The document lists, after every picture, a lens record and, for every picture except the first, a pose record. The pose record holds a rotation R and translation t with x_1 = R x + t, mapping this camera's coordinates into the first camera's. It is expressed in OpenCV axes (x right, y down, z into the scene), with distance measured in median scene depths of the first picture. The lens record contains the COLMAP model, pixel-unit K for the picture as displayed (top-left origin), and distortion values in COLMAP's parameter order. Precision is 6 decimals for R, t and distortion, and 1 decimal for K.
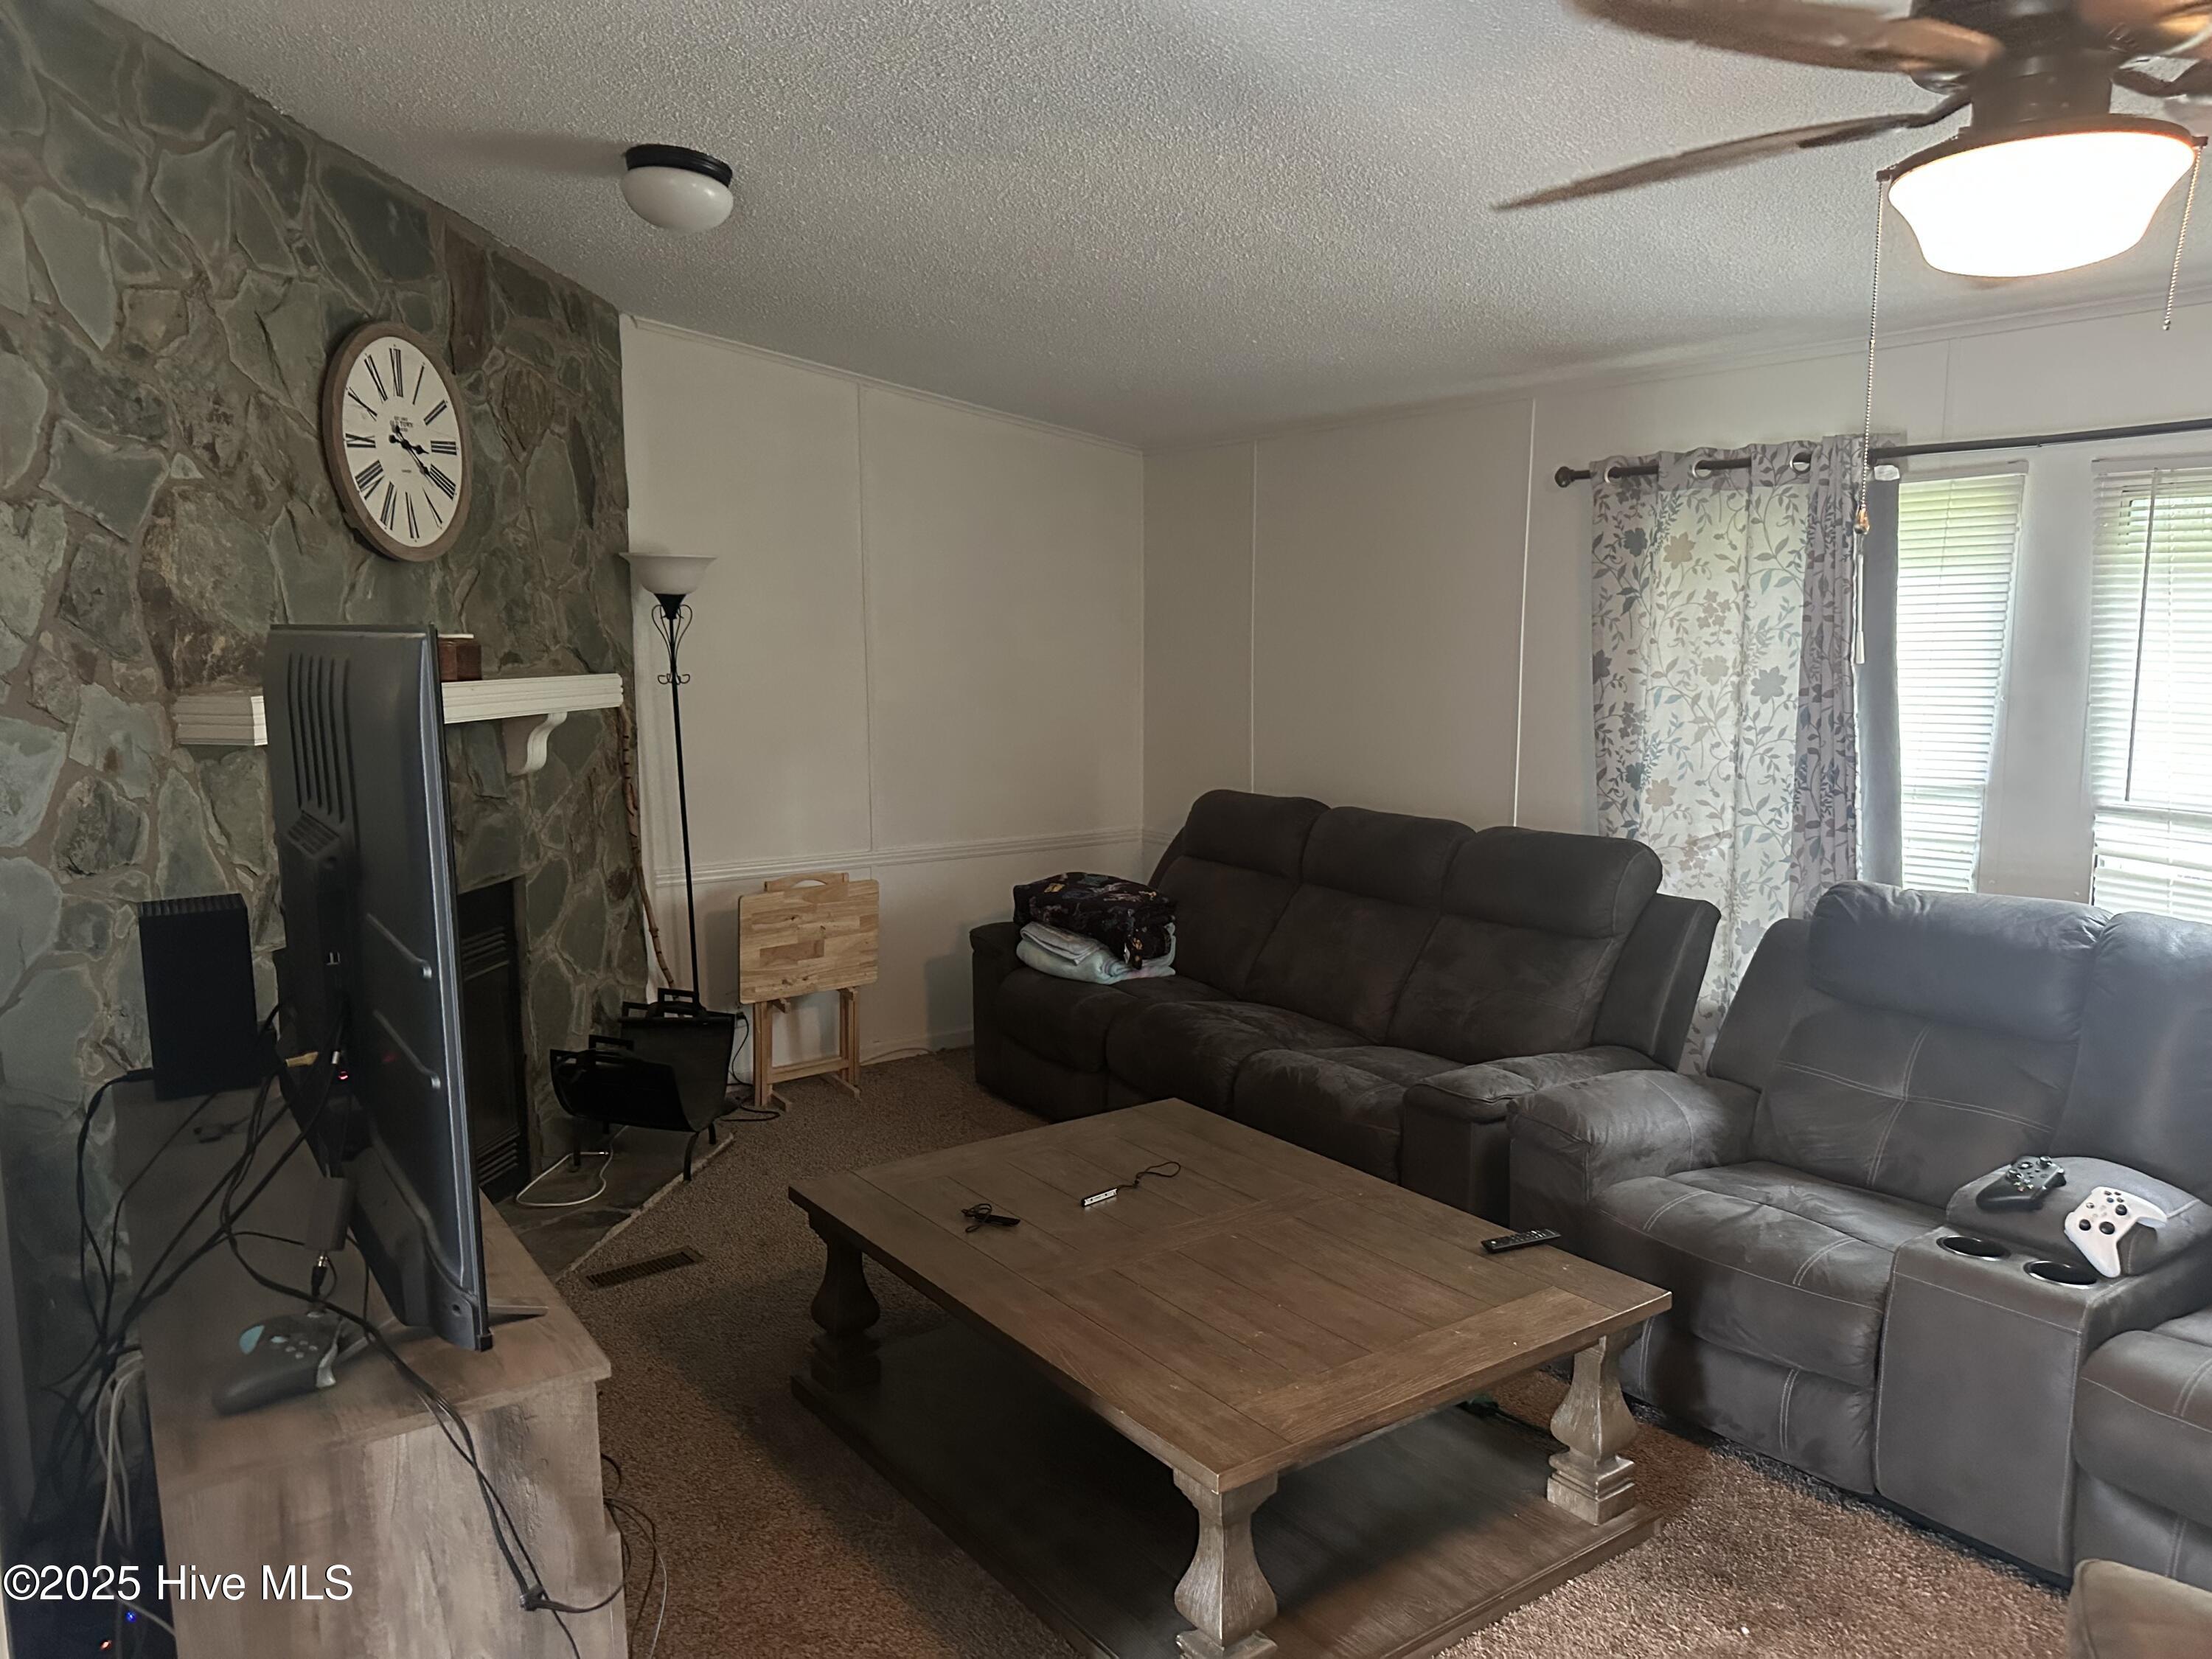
lens RADIAL K [[1554.4, 0, 1109.5], [0, 1554.4, 838.0], [0, 0, 1]] dist [0.018056, -0.028964]
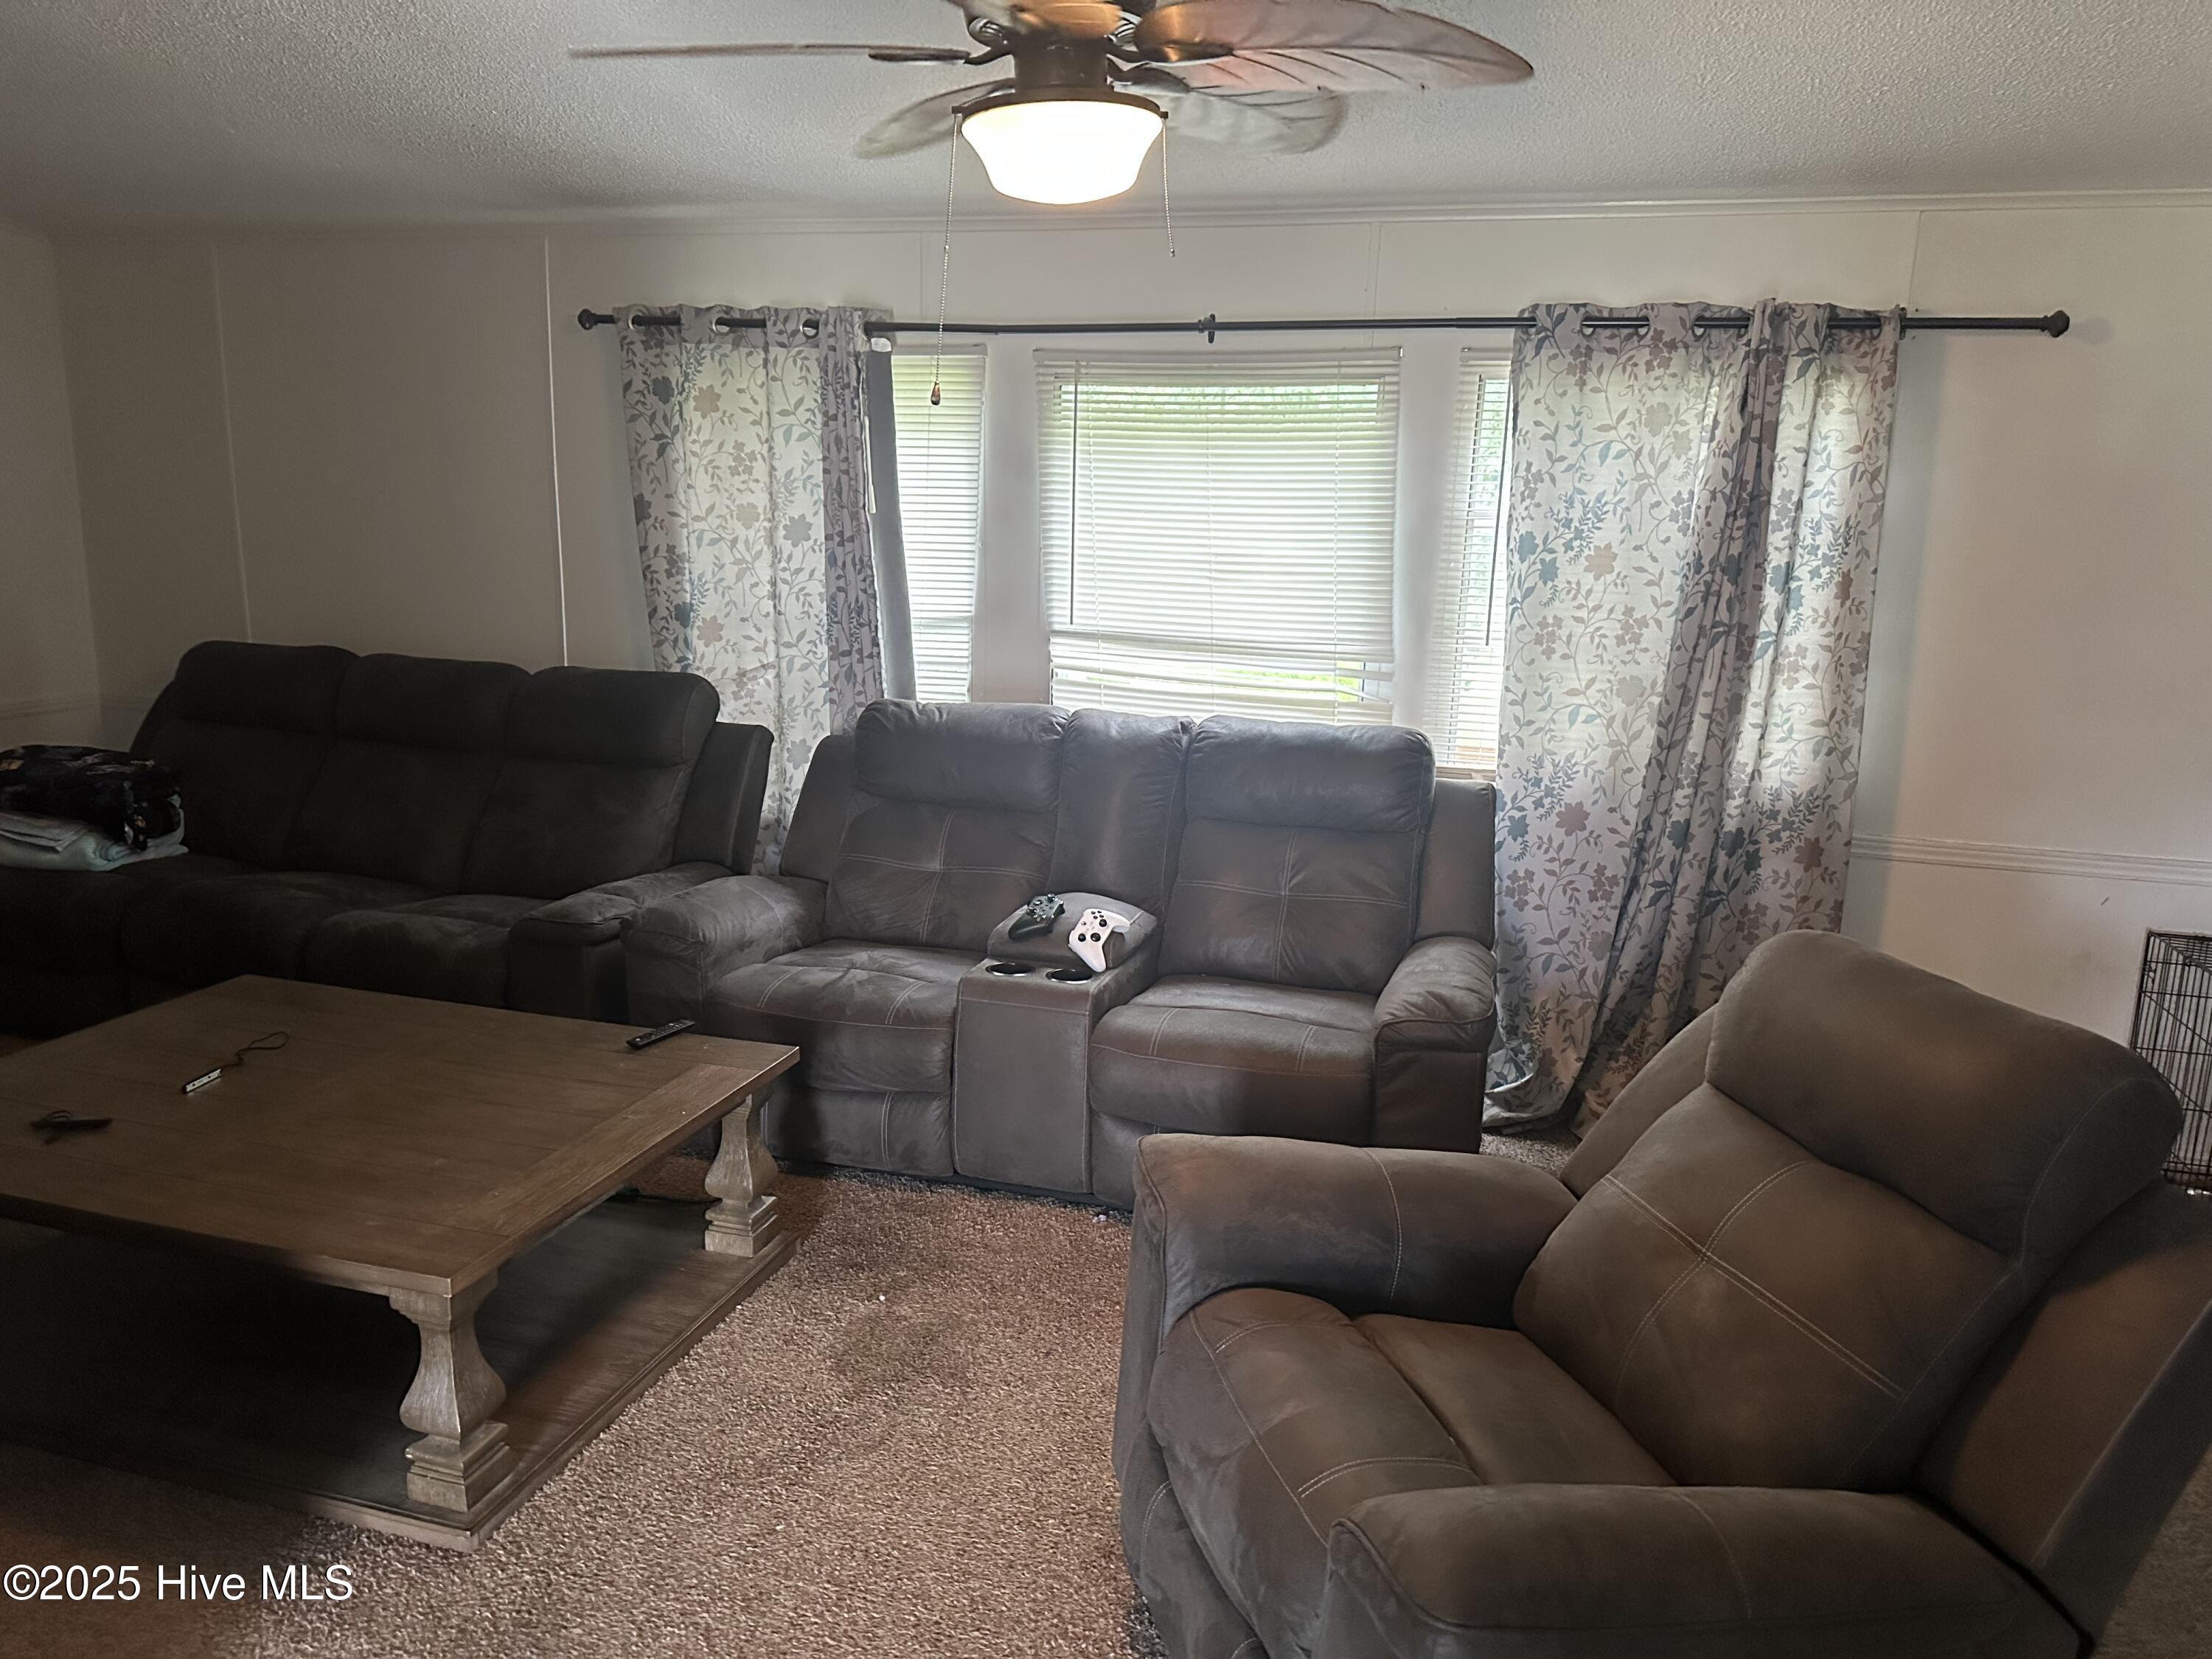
lens RADIAL K [[1523.3, 0, 1115.5], [0, 1523.3, 829.9], [0, 0, 1]] dist [0.165038, -0.289661]
pose [[0.798213, -0.105981, 0.592979, -0.091362], [0.051557, 0.992809, 0.108040, 0.010069], [-0.600165, -0.055667, 0.797937, -0.050426]]
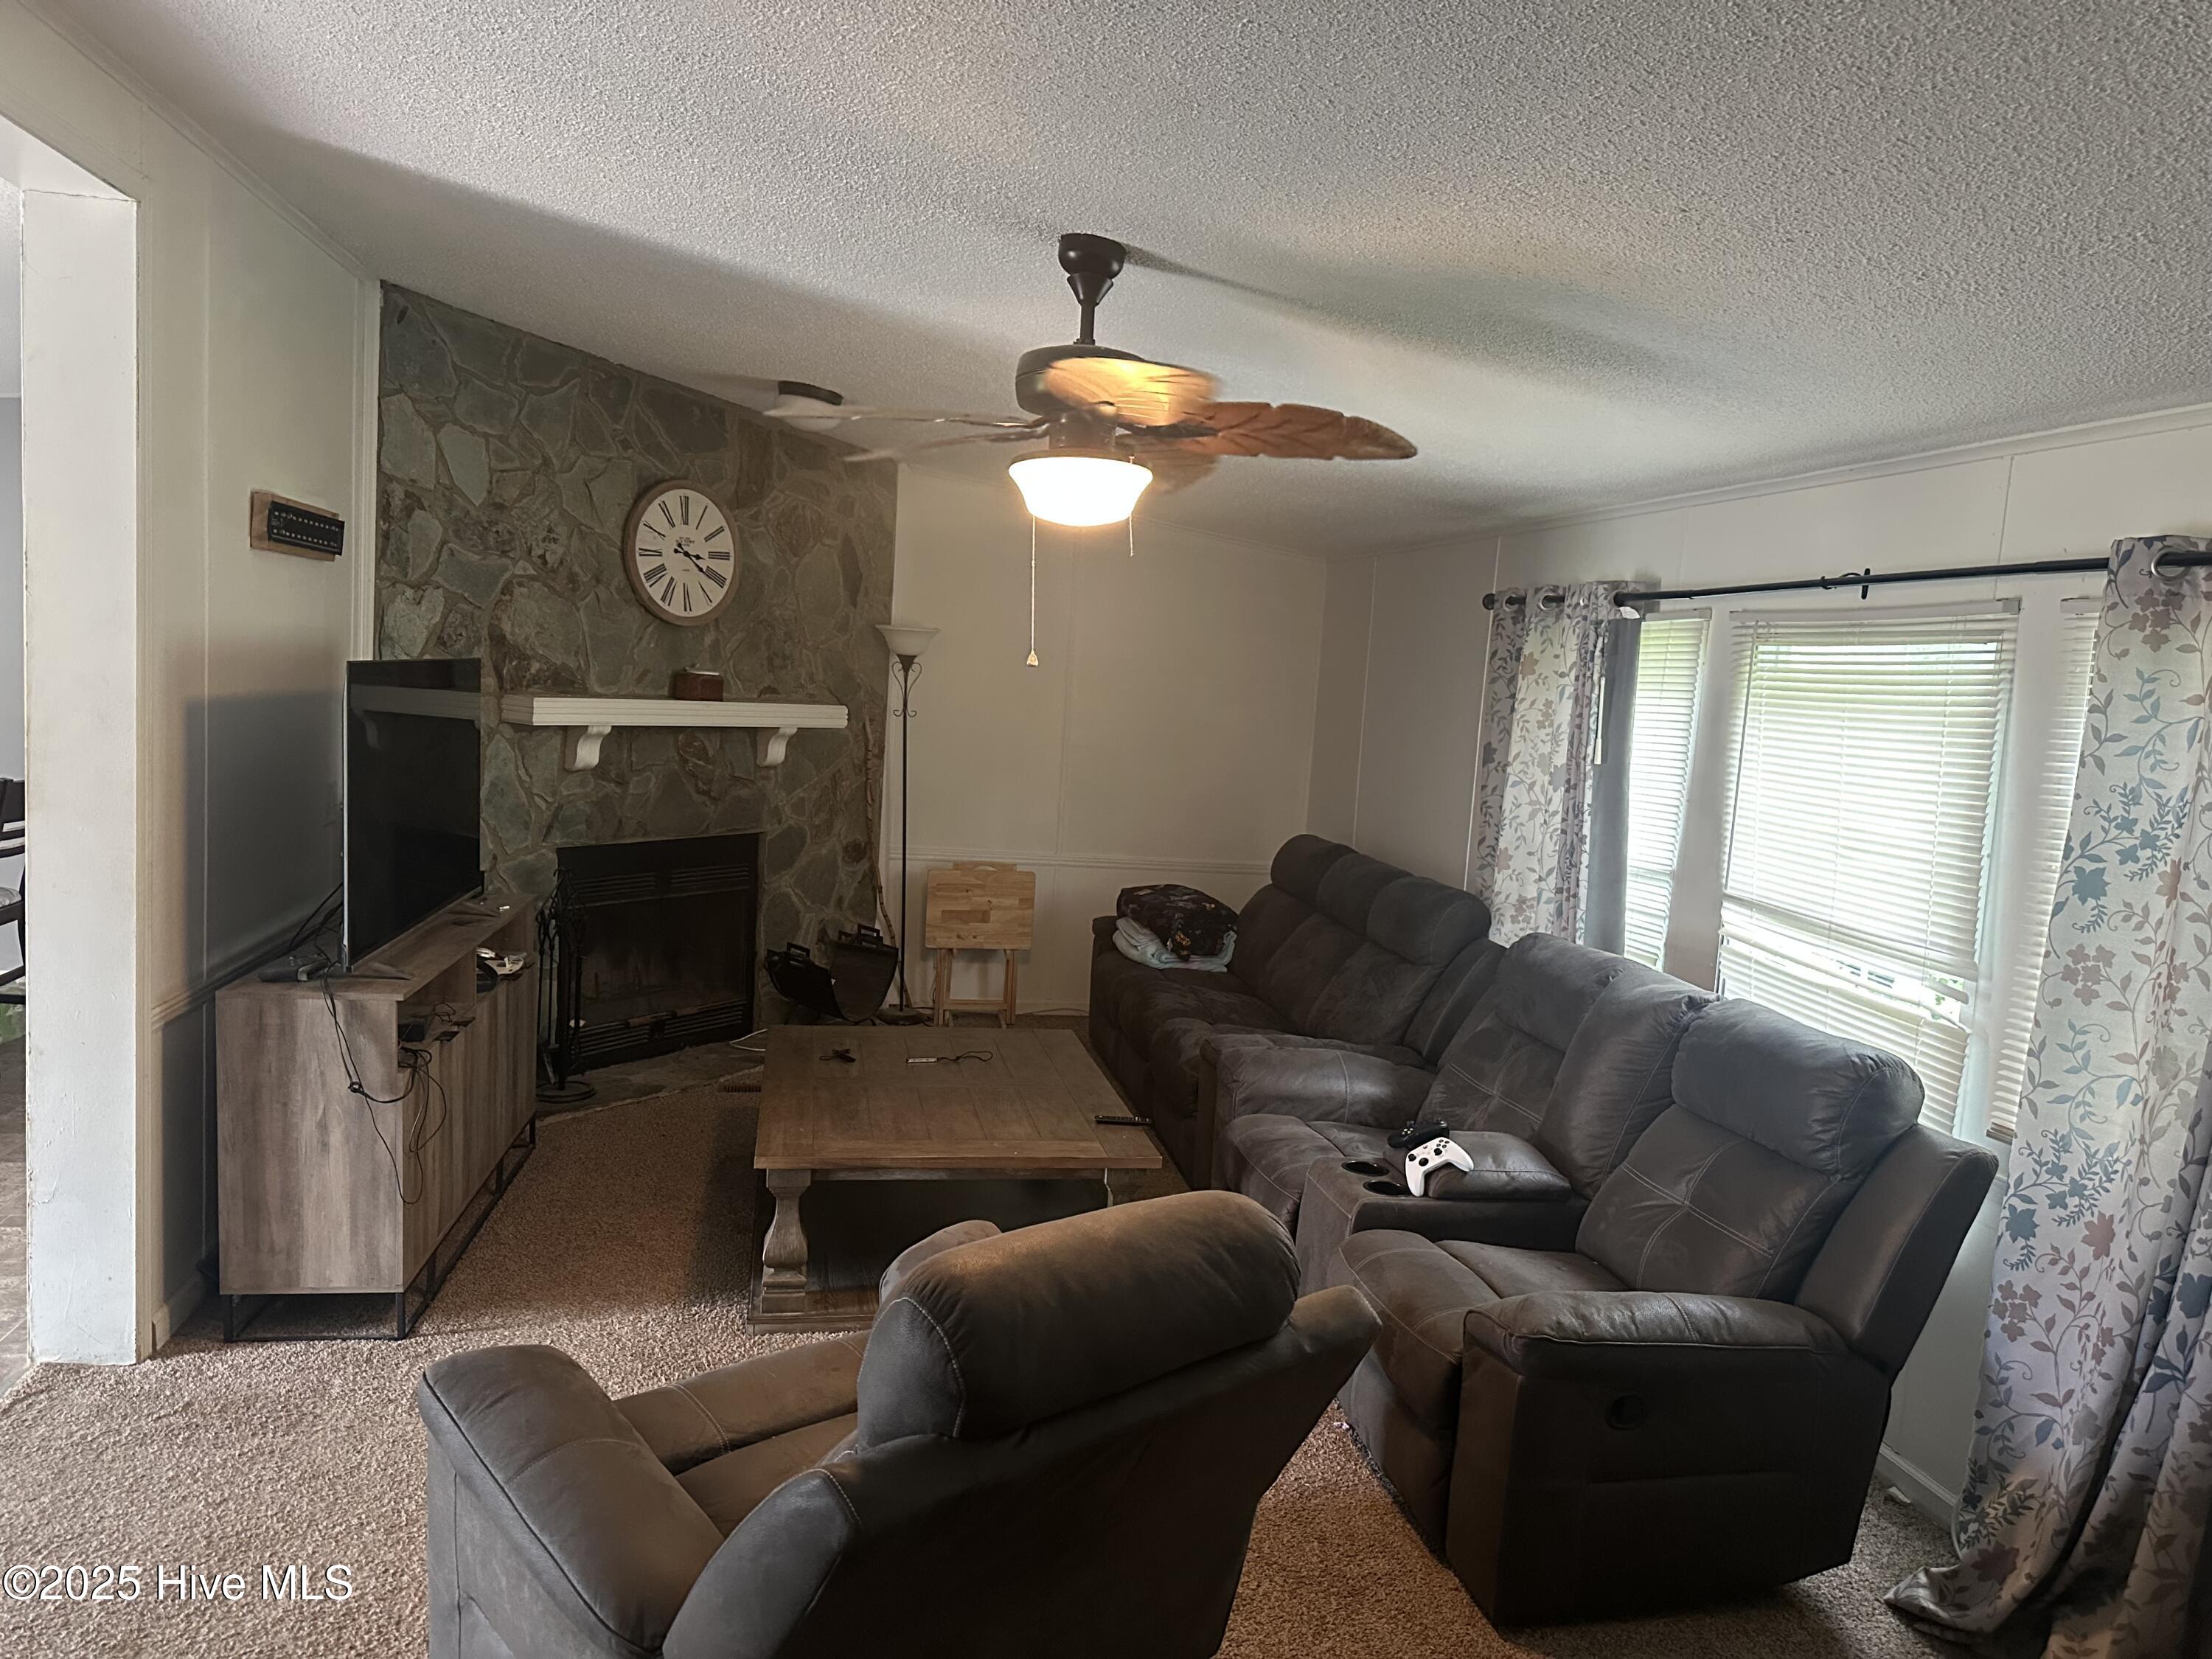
lens RADIAL K [[1533.0, 0, 1113.9], [0, 1533.0, 826.7], [0, 0, 1]] dist [0.089013, -0.121602]
pose [[0.907523, 0.102391, -0.407331, 0.694399], [-0.121290, 0.992400, -0.020772, 0.010625], [0.402108, 0.068256, 0.913045, -0.299034]]
